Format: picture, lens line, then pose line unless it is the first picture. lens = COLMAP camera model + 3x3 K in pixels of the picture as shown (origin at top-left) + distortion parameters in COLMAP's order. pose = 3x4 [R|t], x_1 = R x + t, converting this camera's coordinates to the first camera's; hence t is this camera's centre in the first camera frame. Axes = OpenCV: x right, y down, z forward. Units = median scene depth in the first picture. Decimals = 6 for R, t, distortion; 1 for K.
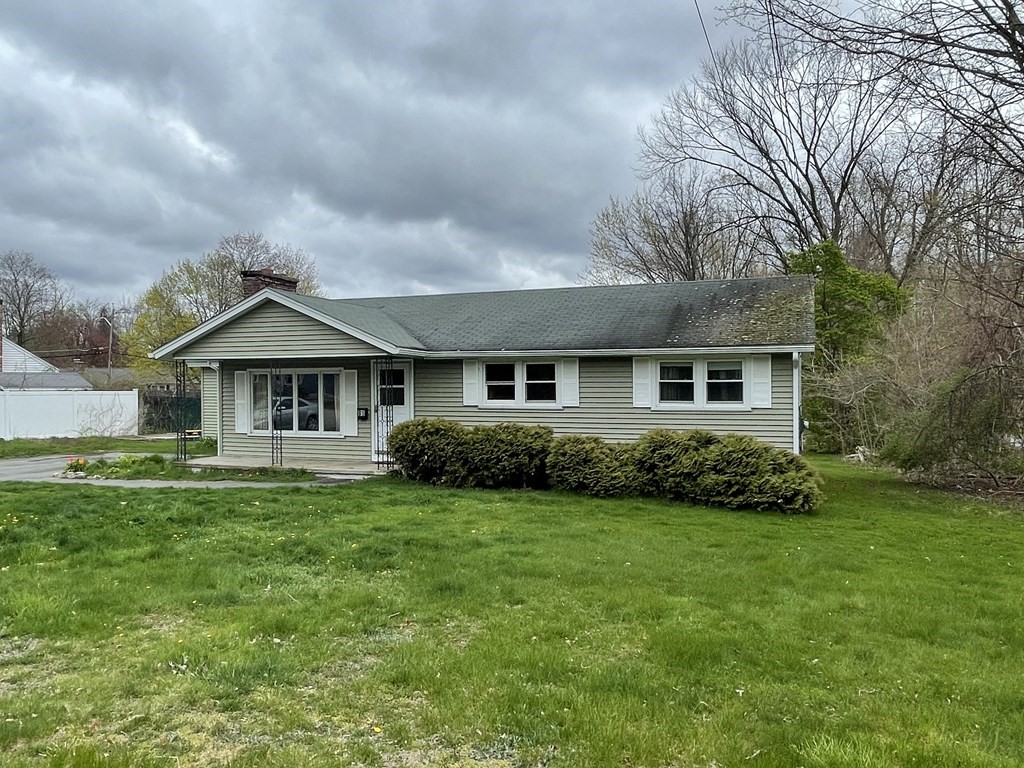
lens RADIAL K [[778.0, 0, 505.9], [0, 778.0, 382.9], [0, 0, 1]] dist [0.011796, -0.000781]
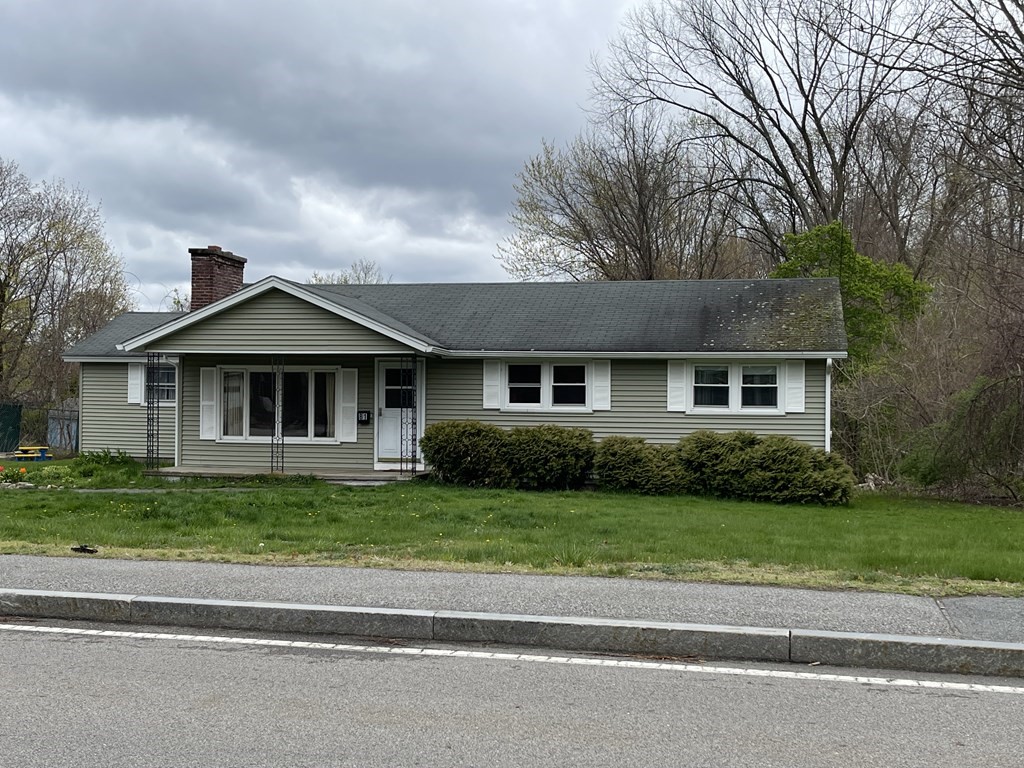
lens RADIAL K [[1240.8, 0, 512.0], [0, 1240.8, 384.0], [0, 0, 1]] dist [0.071216, 0.002469]
pose [[0.986981, 0.015980, 0.160042, -0.269418], [-0.013916, 0.999805, -0.014011, 0.020537], [-0.160235, 0.011601, 0.987011, -0.494677]]
